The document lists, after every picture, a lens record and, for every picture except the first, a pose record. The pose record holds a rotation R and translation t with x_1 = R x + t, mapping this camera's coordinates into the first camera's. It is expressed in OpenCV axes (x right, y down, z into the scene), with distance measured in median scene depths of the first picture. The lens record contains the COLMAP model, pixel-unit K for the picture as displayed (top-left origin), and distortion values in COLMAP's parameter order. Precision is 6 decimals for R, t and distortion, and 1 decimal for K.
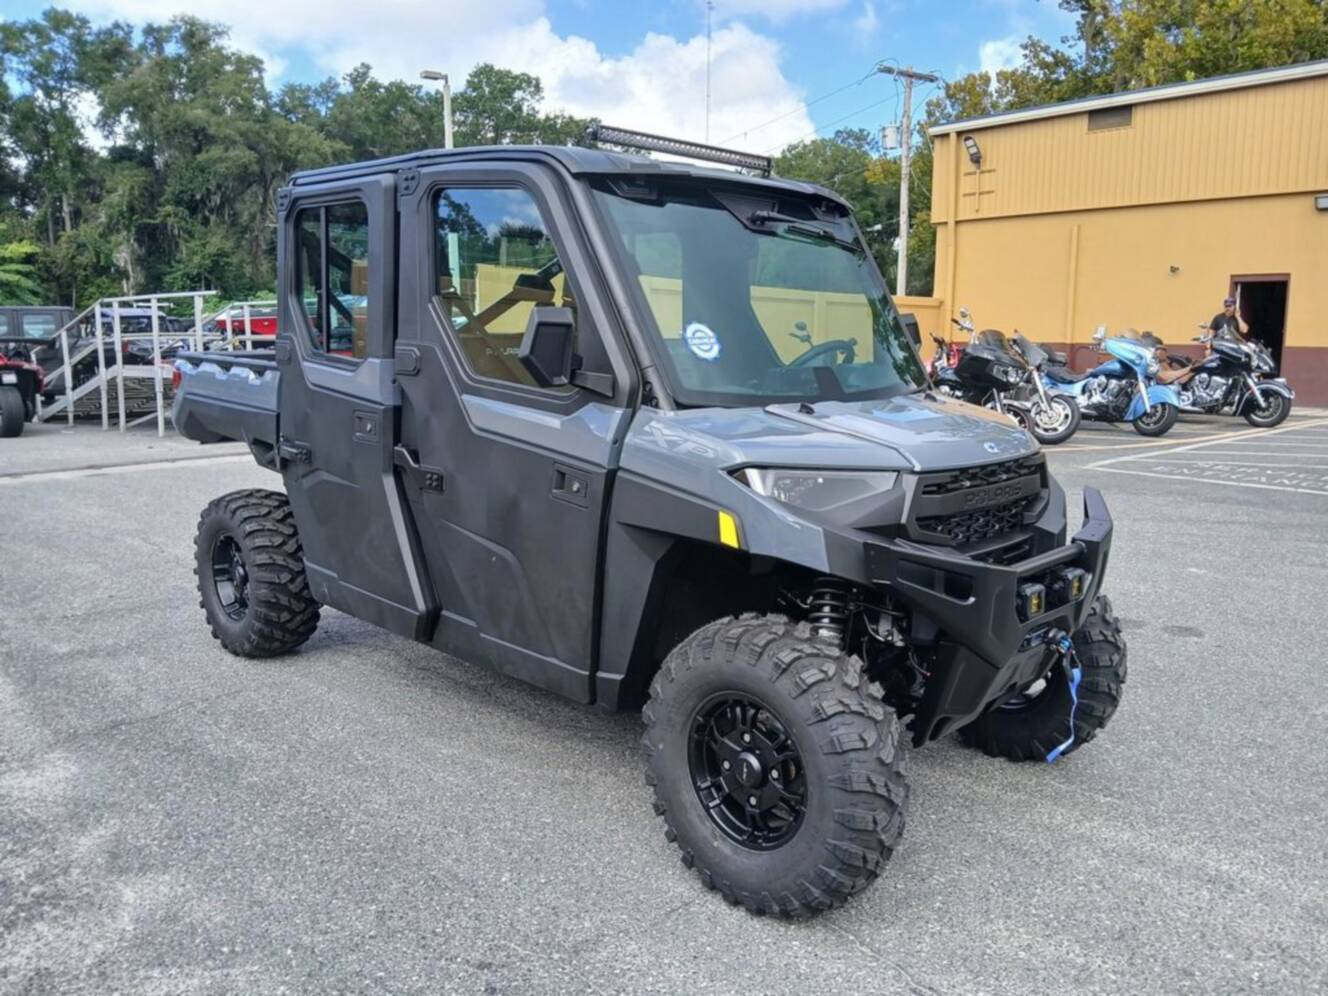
lens RADIAL K [[1050.5, 0, 679.8], [0, 1050.5, 485.1], [0, 0, 1]] dist [0.008145, -0.052512]
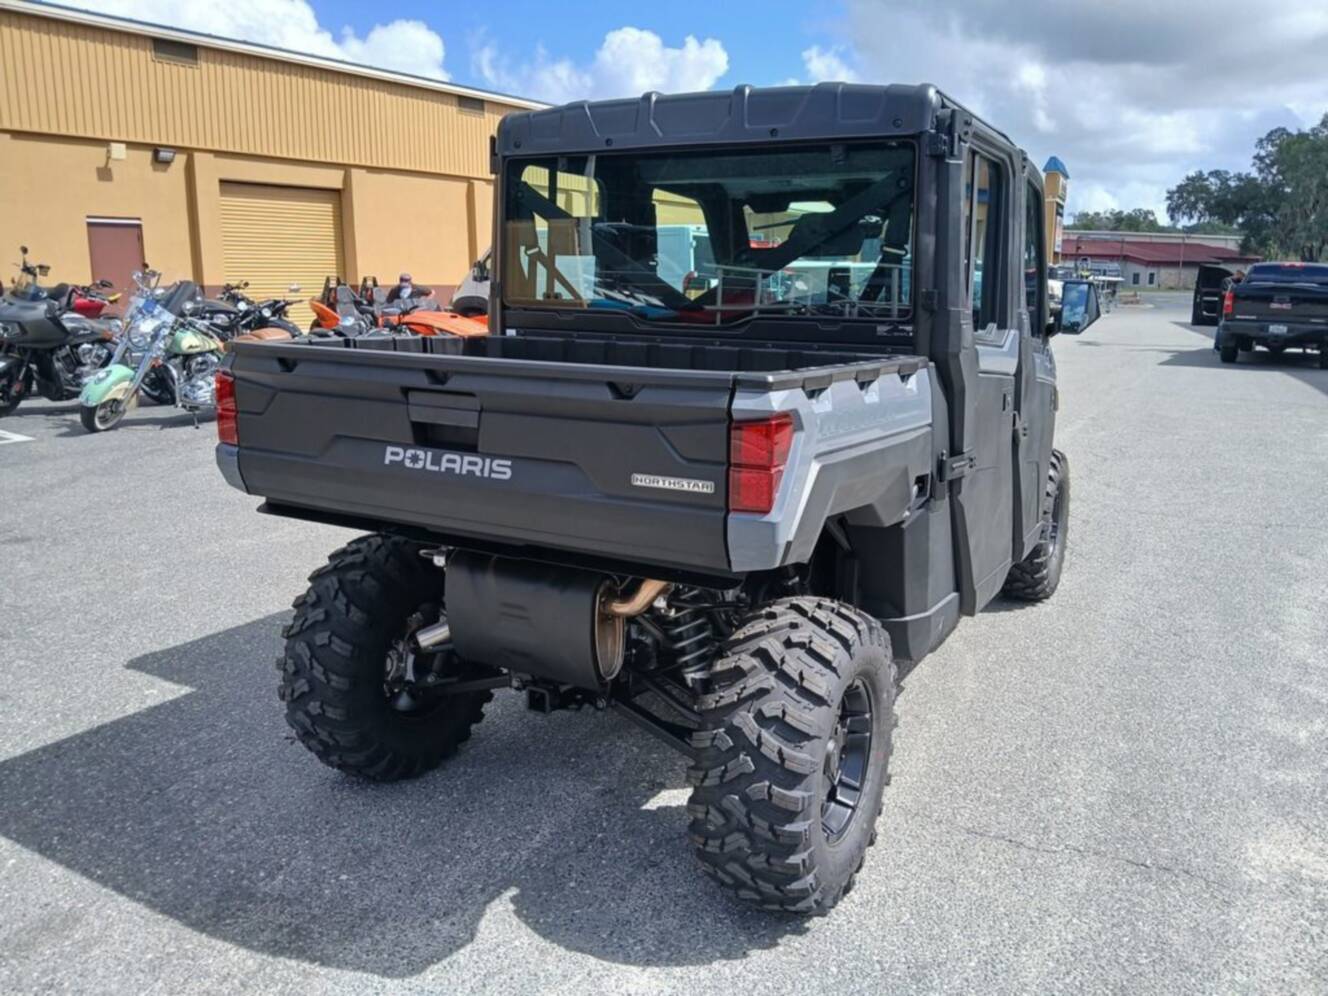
lens RADIAL K [[1050.5, 0, 674.2], [0, 1050.5, 488.6], [0, 0, 1]] dist [0.008145, -0.052512]
pose [[-0.253681, -0.199943, 0.946398, -1.142269], [0.129635, 0.962550, 0.238103, -0.246941], [-0.958562, 0.183088, -0.218261, 1.502440]]
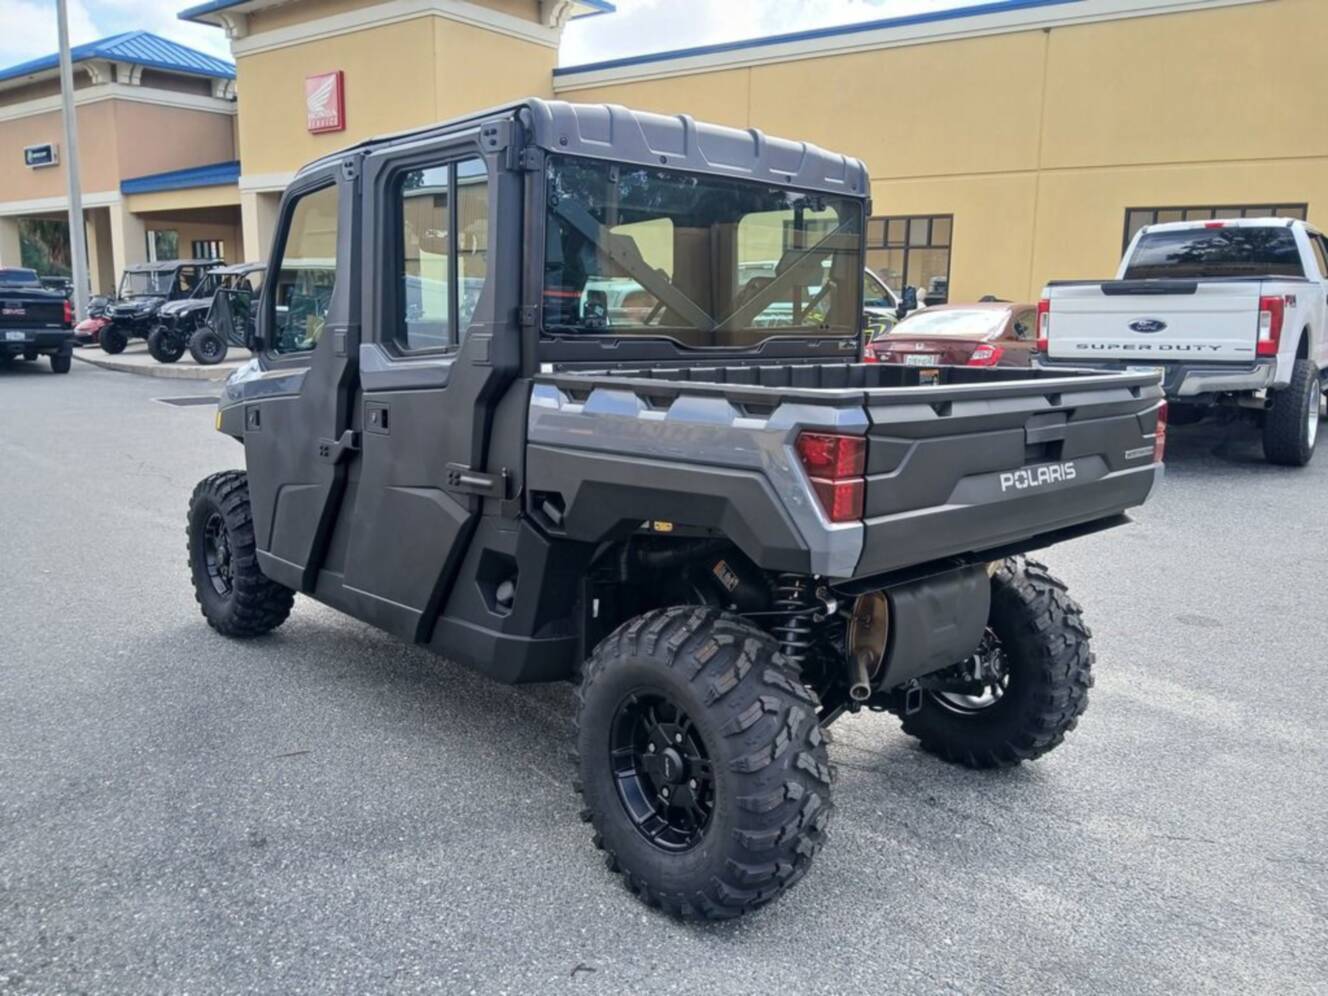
lens RADIAL K [[1050.5, 0, 674.3], [0, 1050.5, 500.0], [0, 0, 1]] dist [0.008145, -0.052512]
pose [[-0.997666, -0.039965, 0.055362, -0.290589], [-0.019835, 0.945476, 0.325087, -0.339695], [-0.065336, 0.323230, -0.944062, 2.188695]]
